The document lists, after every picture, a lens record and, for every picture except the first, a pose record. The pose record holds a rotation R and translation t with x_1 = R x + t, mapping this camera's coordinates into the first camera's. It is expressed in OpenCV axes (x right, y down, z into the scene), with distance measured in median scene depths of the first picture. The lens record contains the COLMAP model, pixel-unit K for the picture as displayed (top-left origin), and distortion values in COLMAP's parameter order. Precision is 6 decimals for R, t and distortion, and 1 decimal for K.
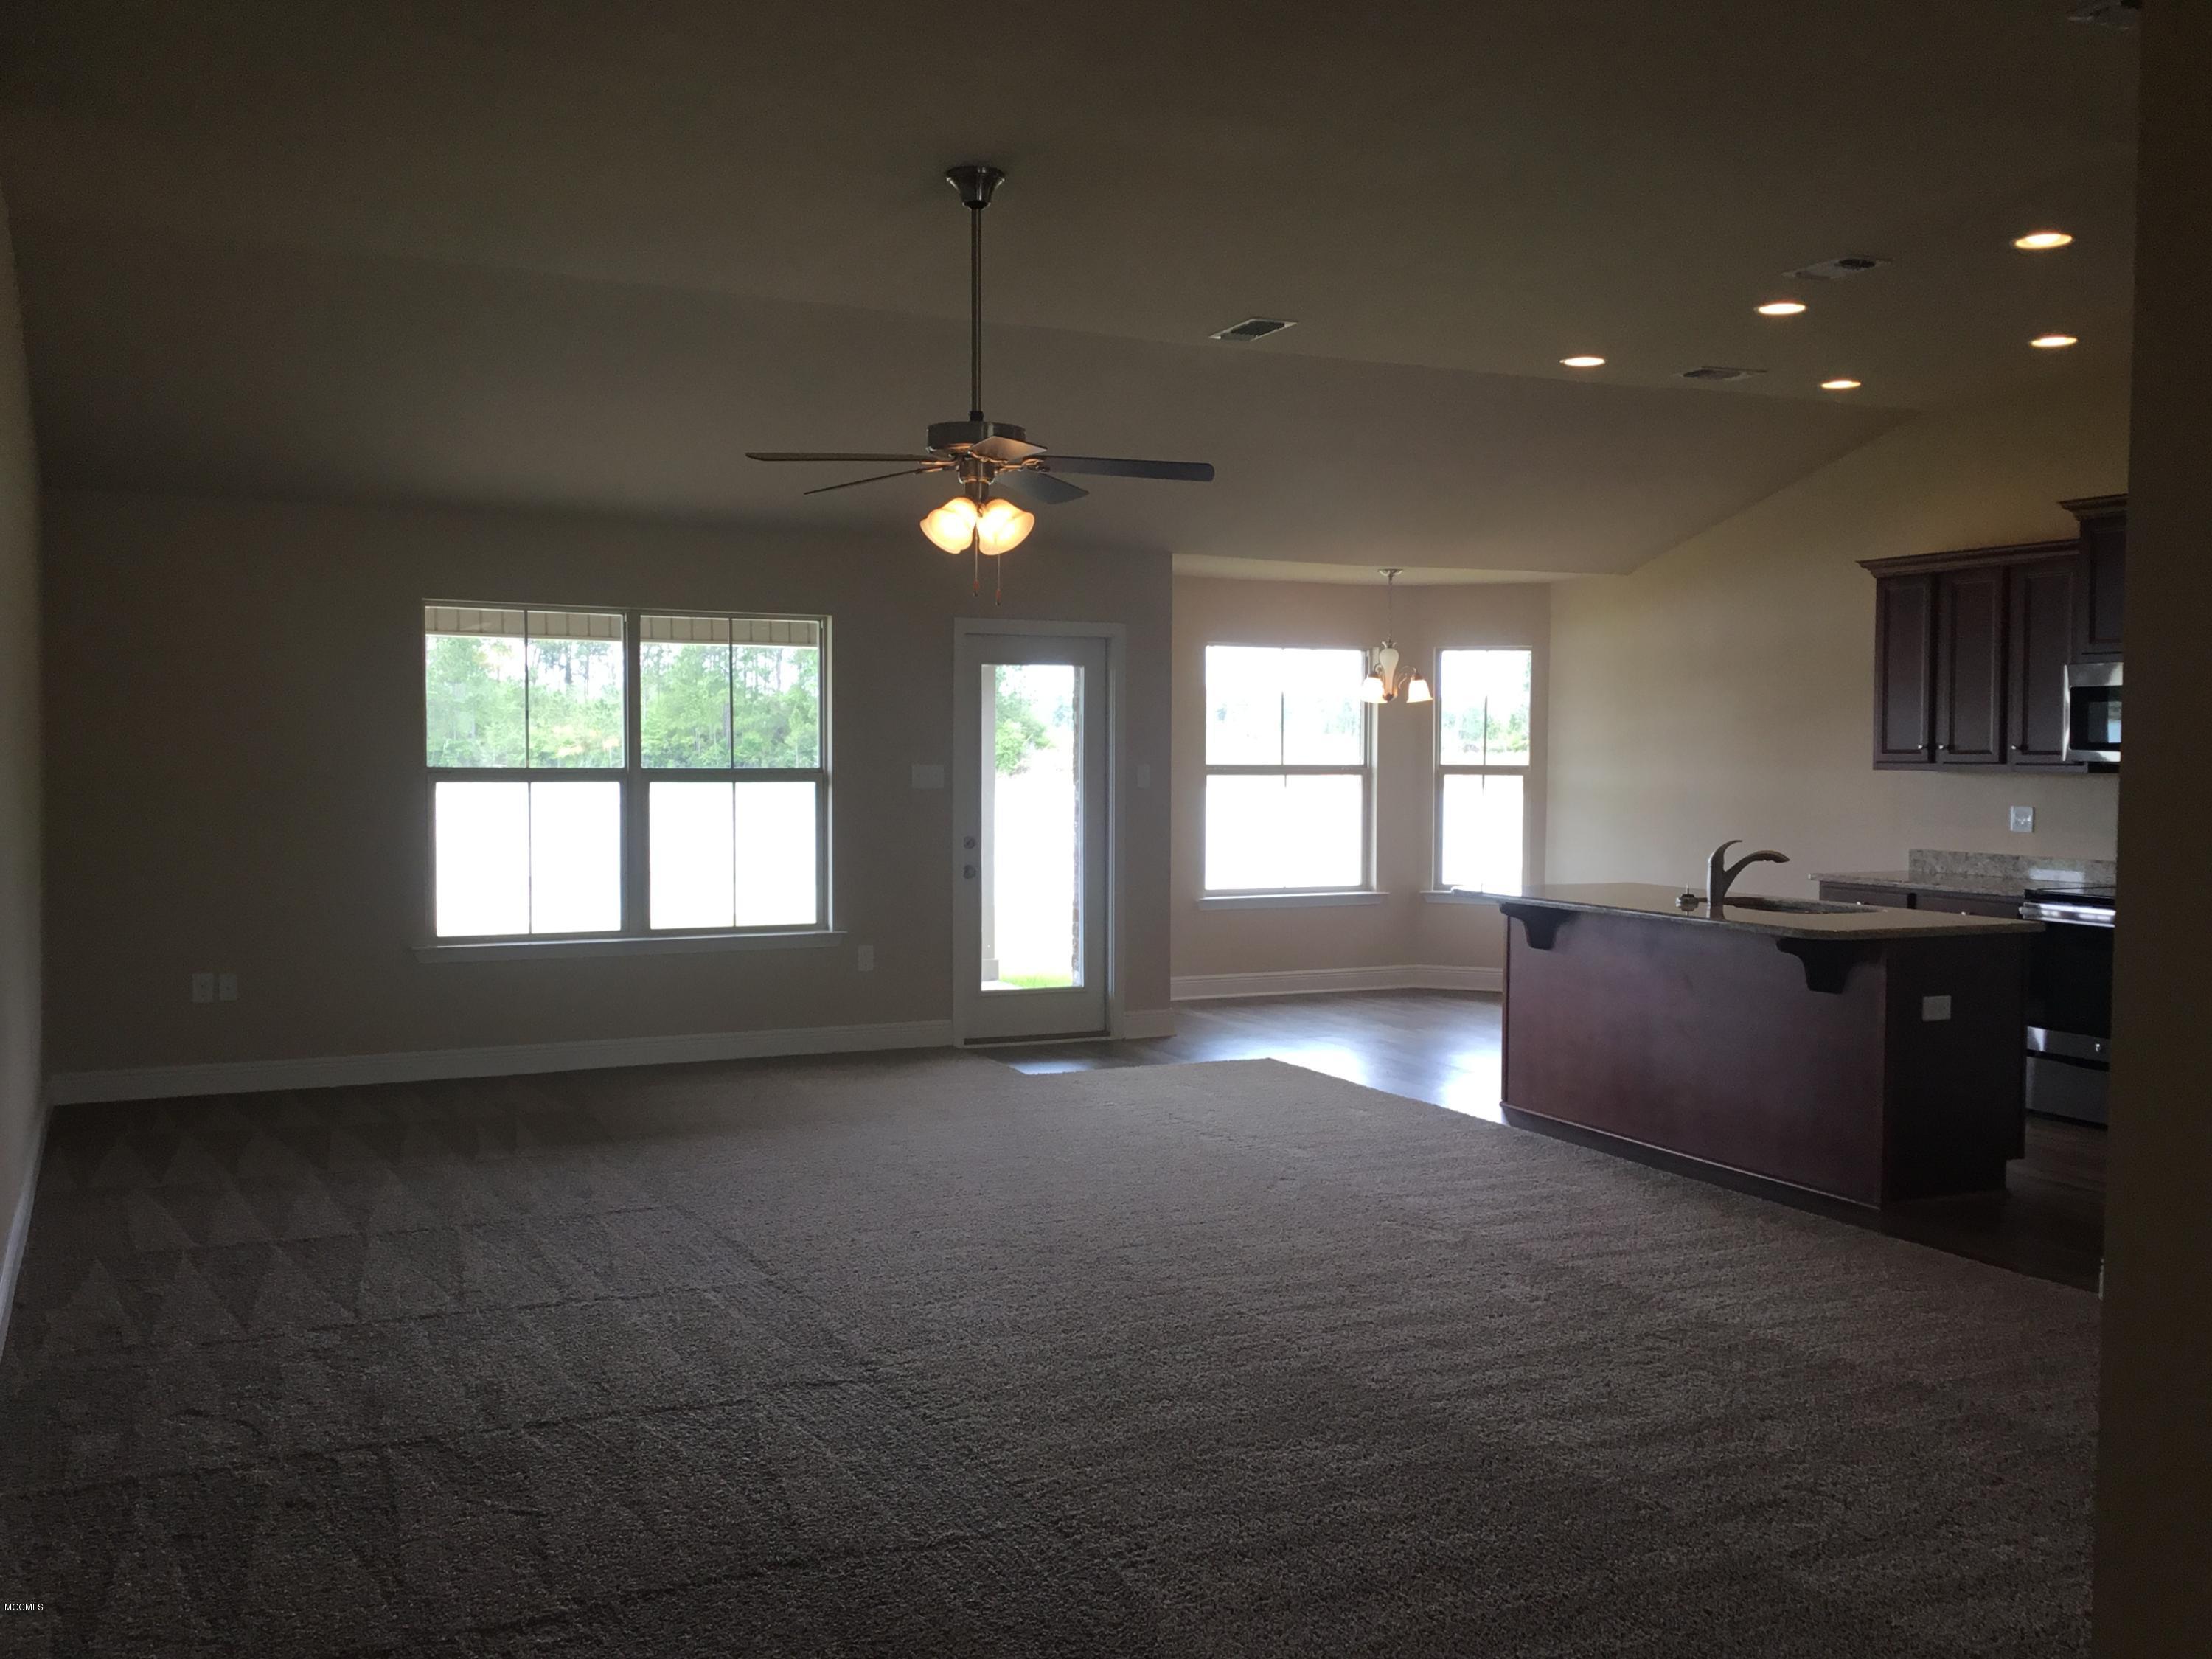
lens RADIAL K [[2009.4, 0, 1107.3], [0, 2009.4, 831.7], [0, 0, 1]] dist [0.053401, 0.000000]
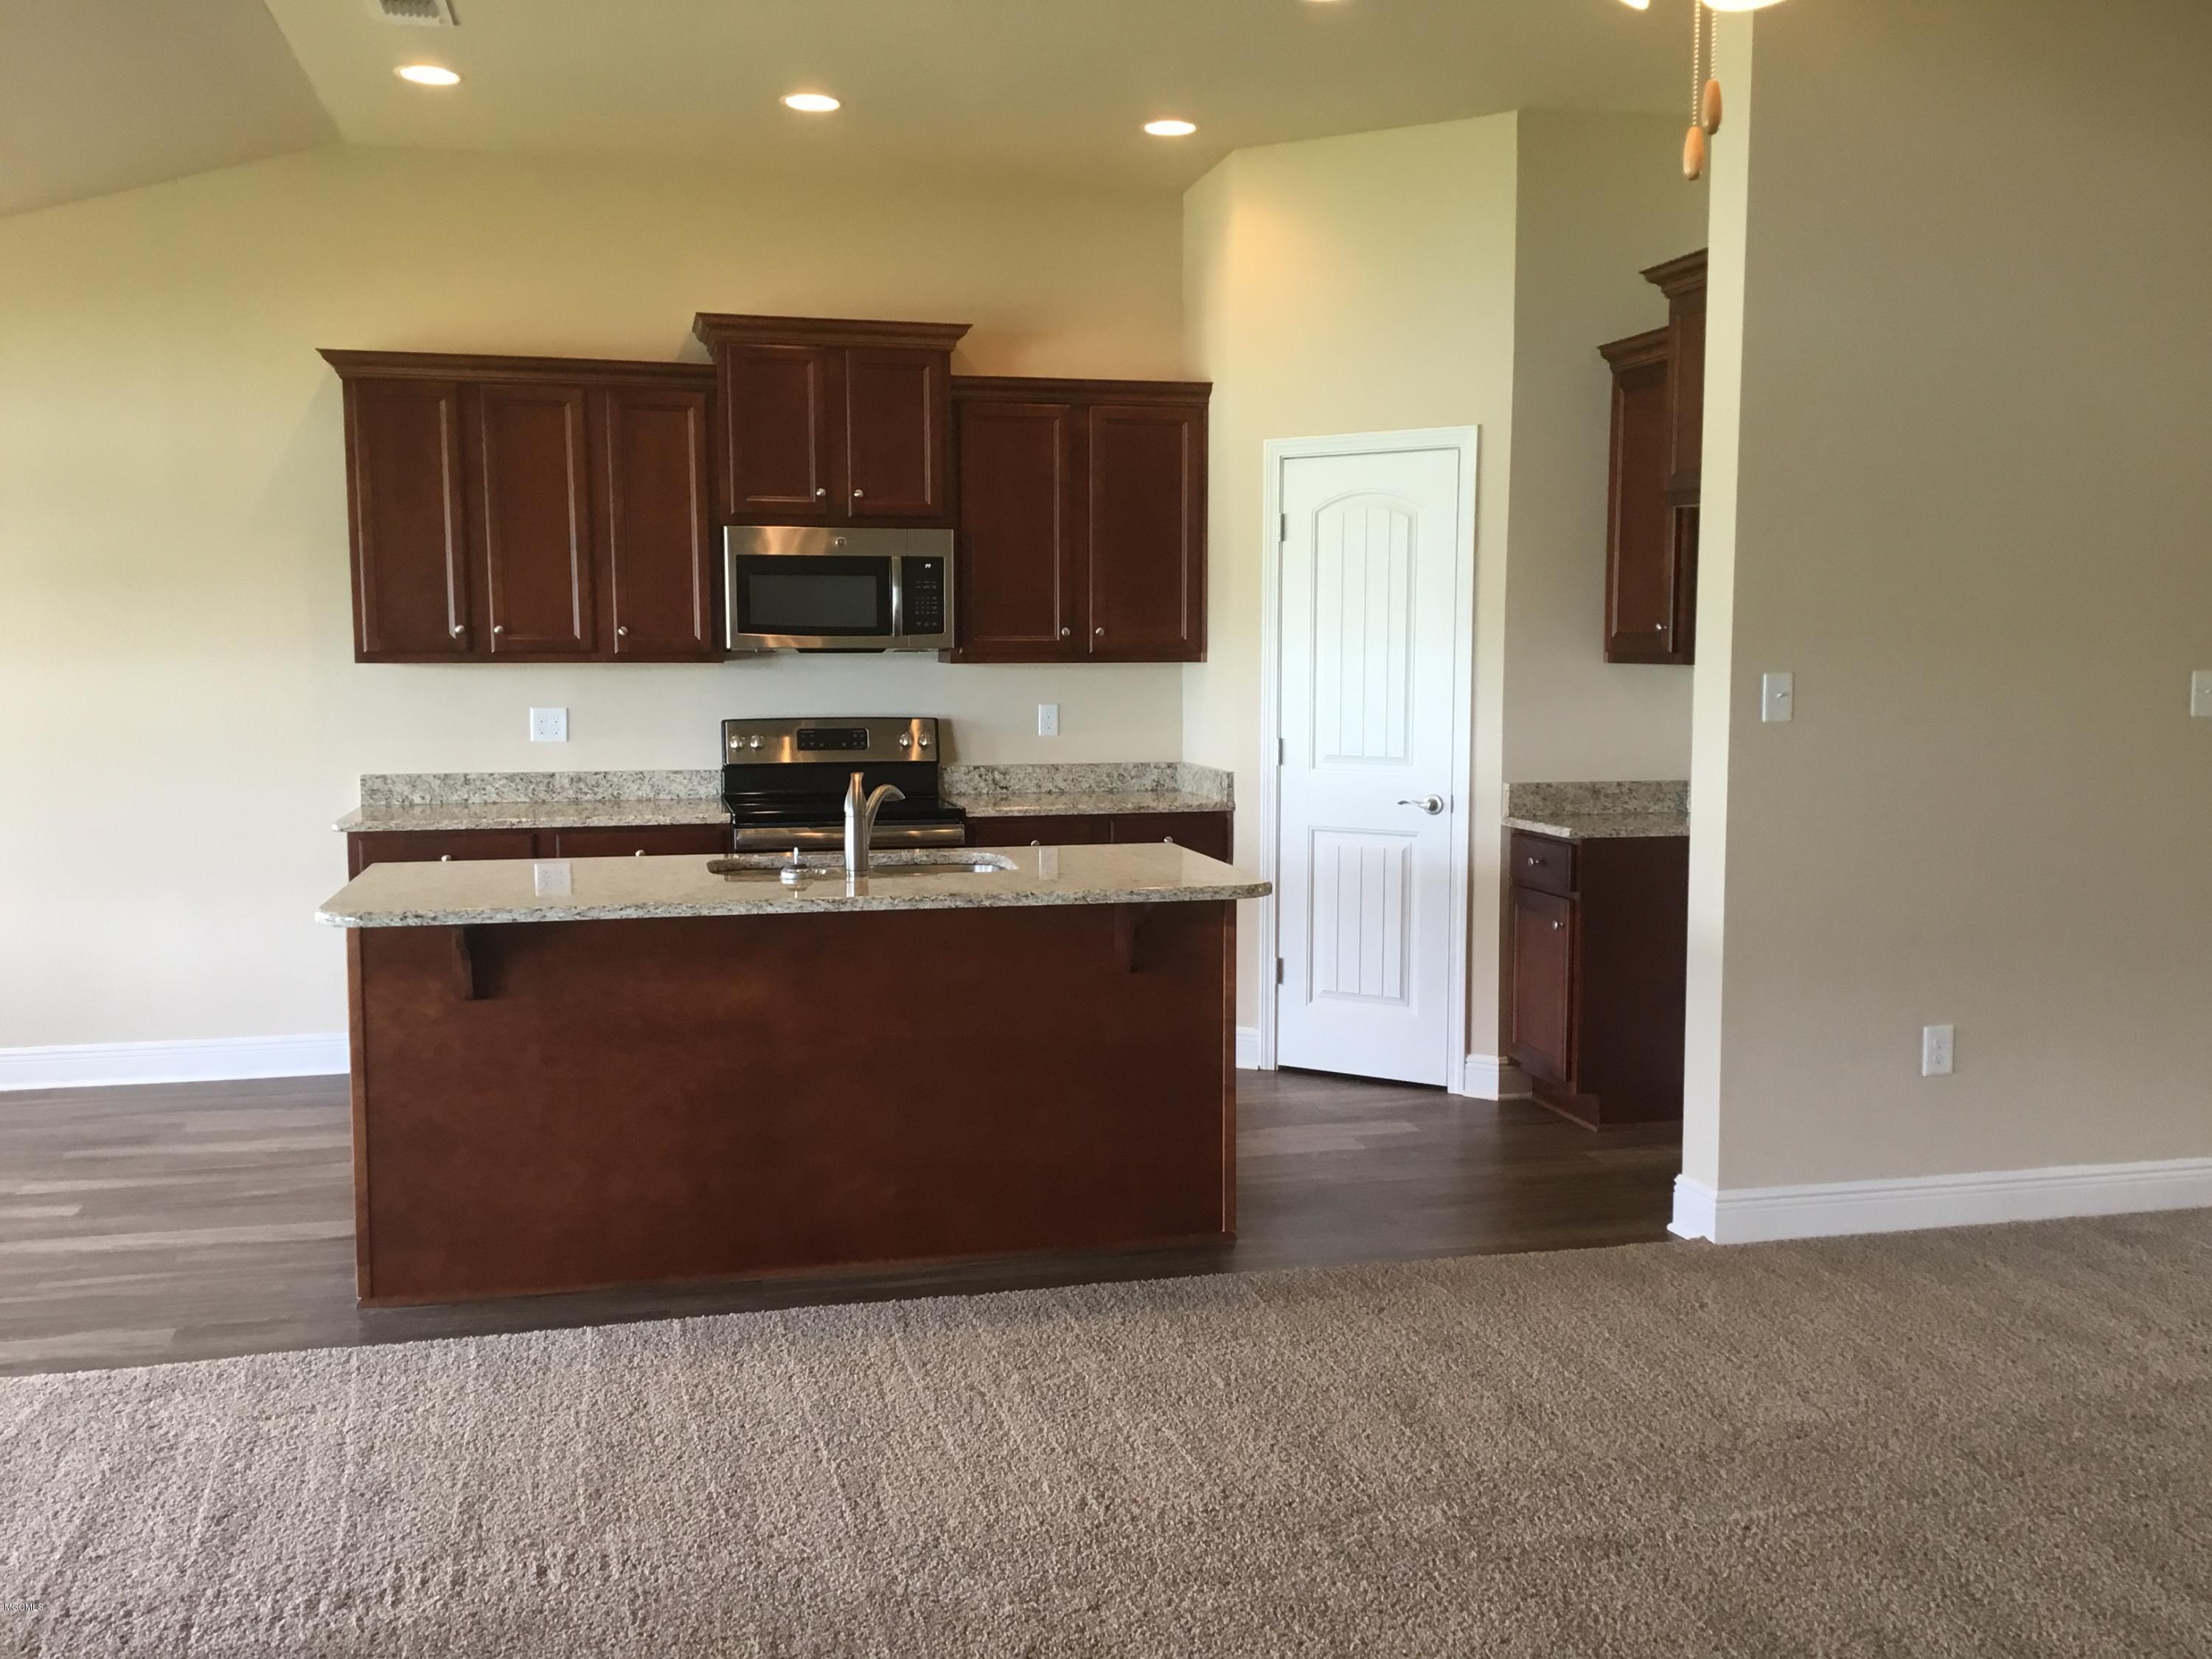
lens RADIAL K [[1981.5, 0, 1102.7], [0, 1981.5, 828.2], [0, 0, 1]] dist [0.105021, -0.172185]
pose [[0.204401, -0.099108, 0.973857, -0.252795], [0.044147, 0.994783, 0.091972, -0.028253], [-0.977891, 0.024194, 0.207710, 0.661022]]
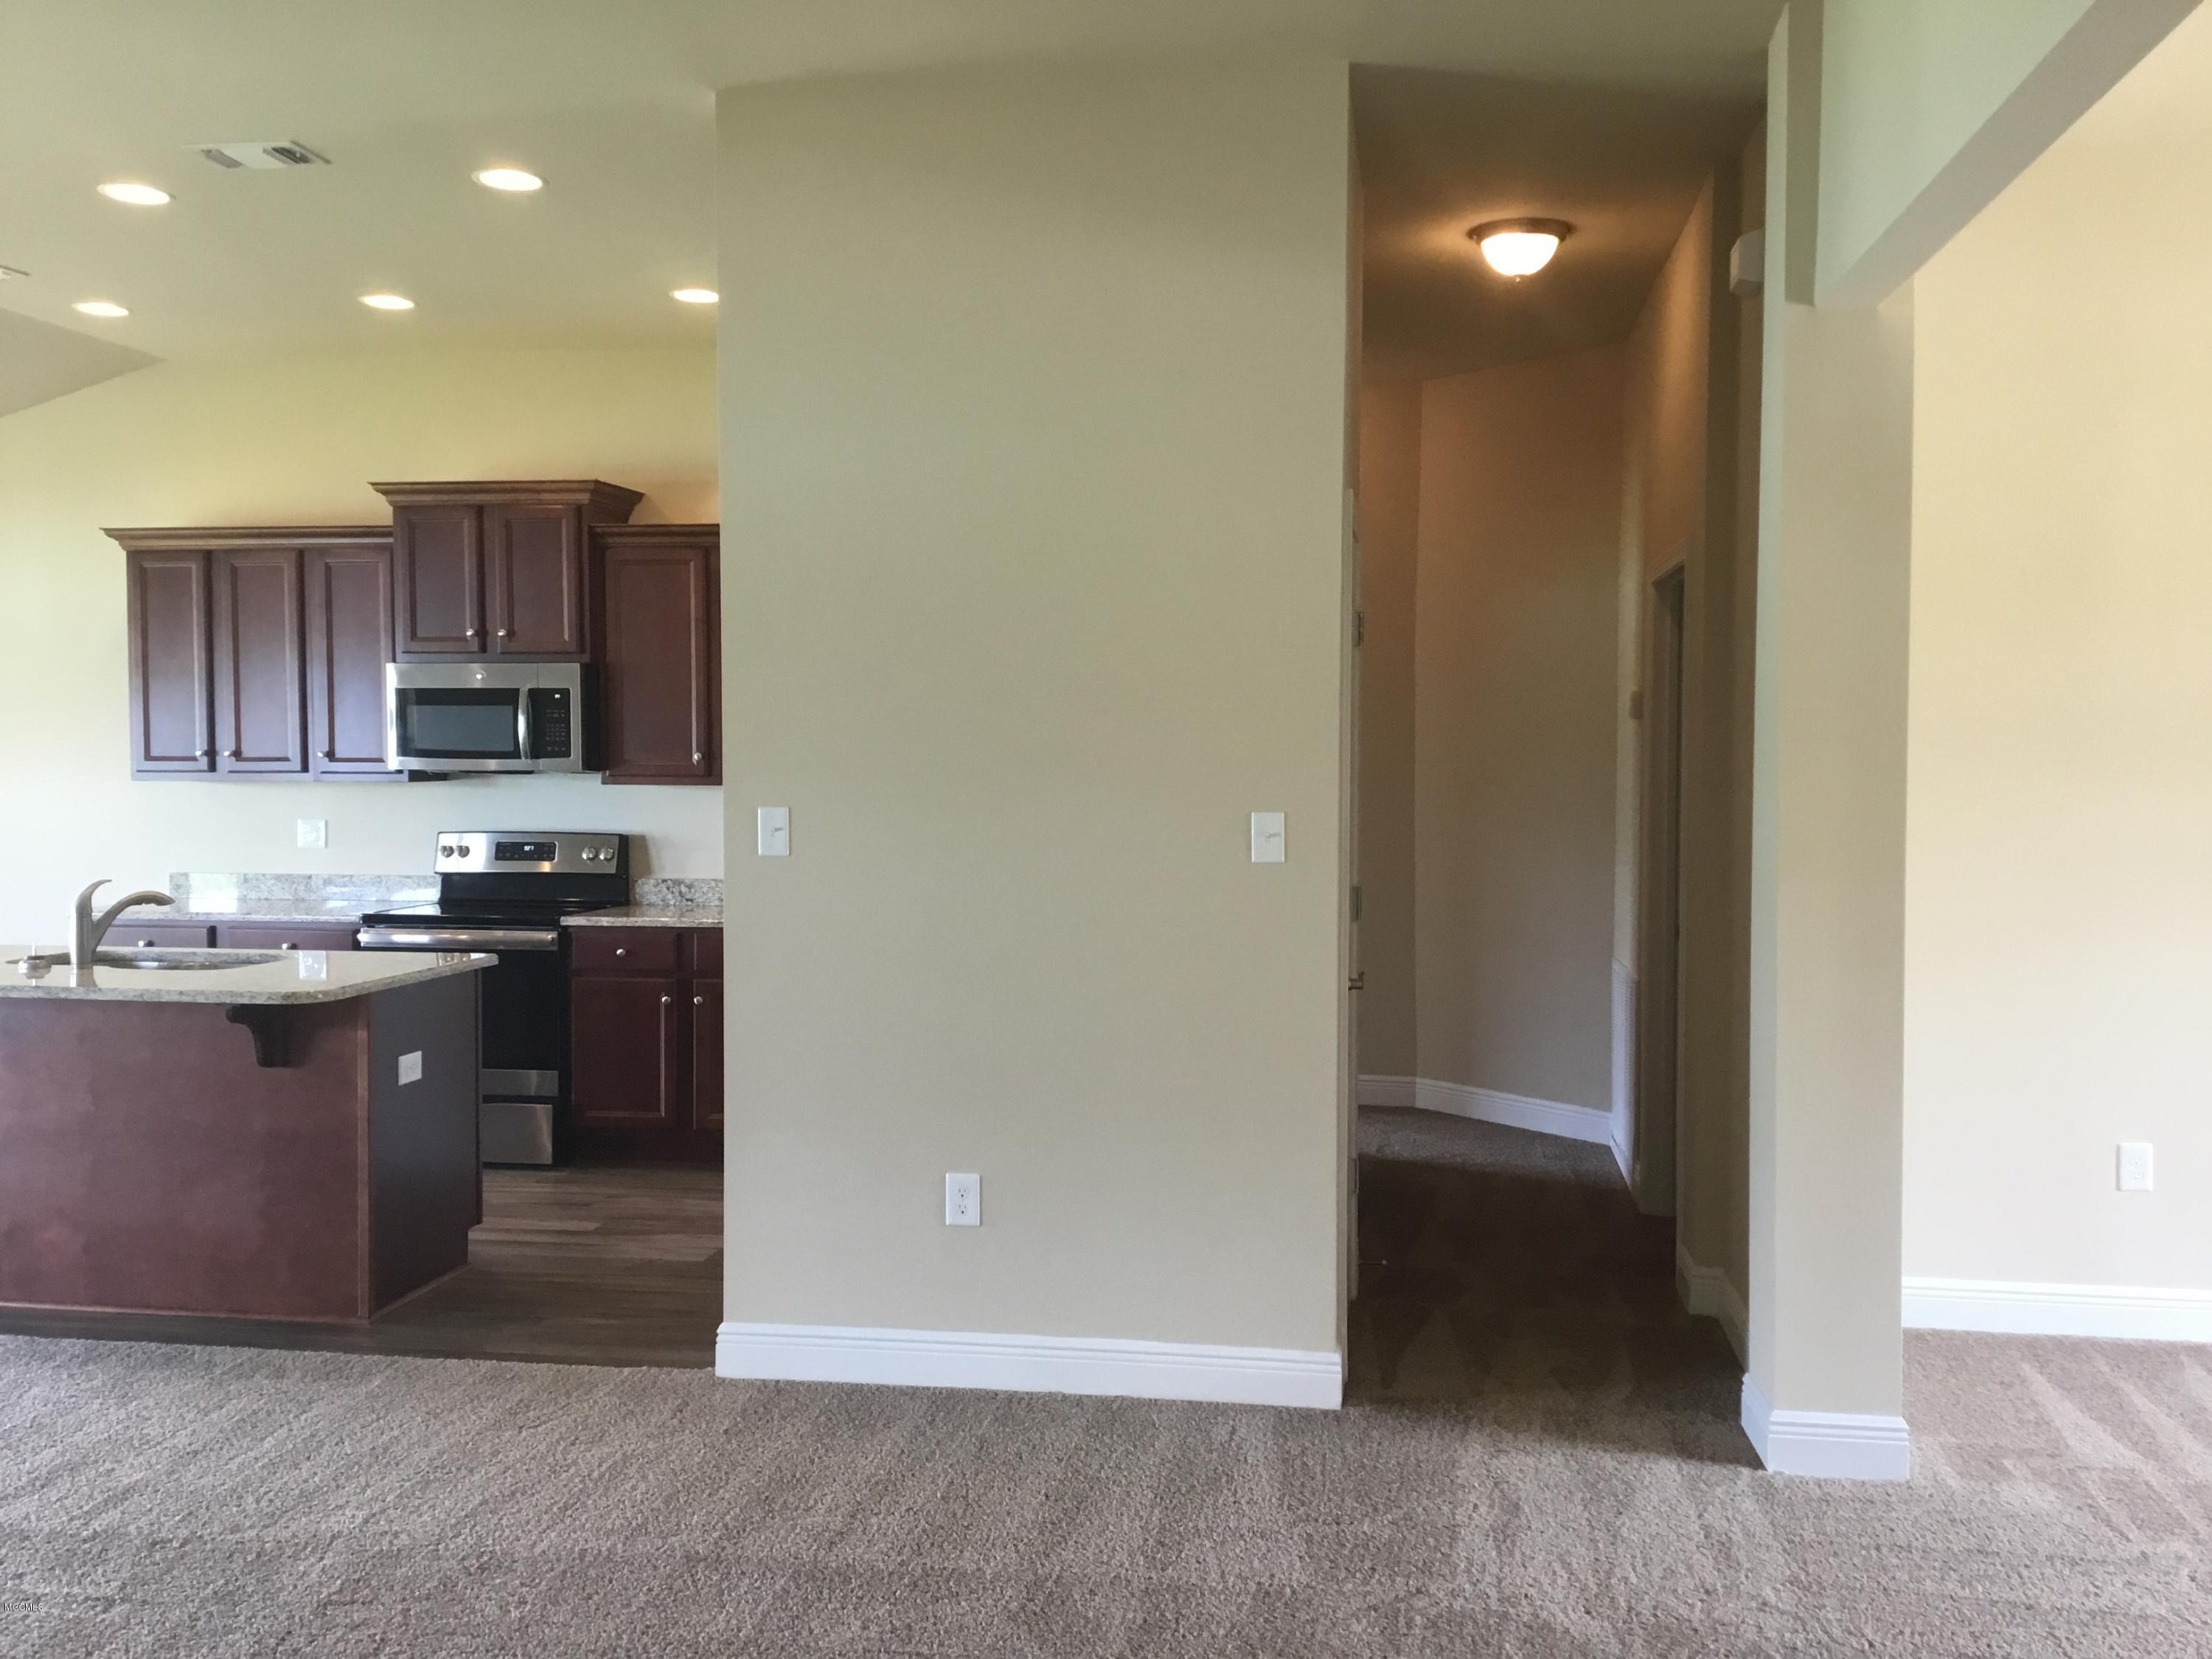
lens RADIAL K [[1981.5, 0, 1111.6], [0, 1981.5, 816.7], [0, 0, 1]] dist [0.105021, -0.172185]
pose [[0.563428, -0.031708, 0.825556, -0.083859], [0.035589, 0.999267, 0.014091, -0.014048], [-0.825398, 0.021442, 0.564144, 0.216751]]
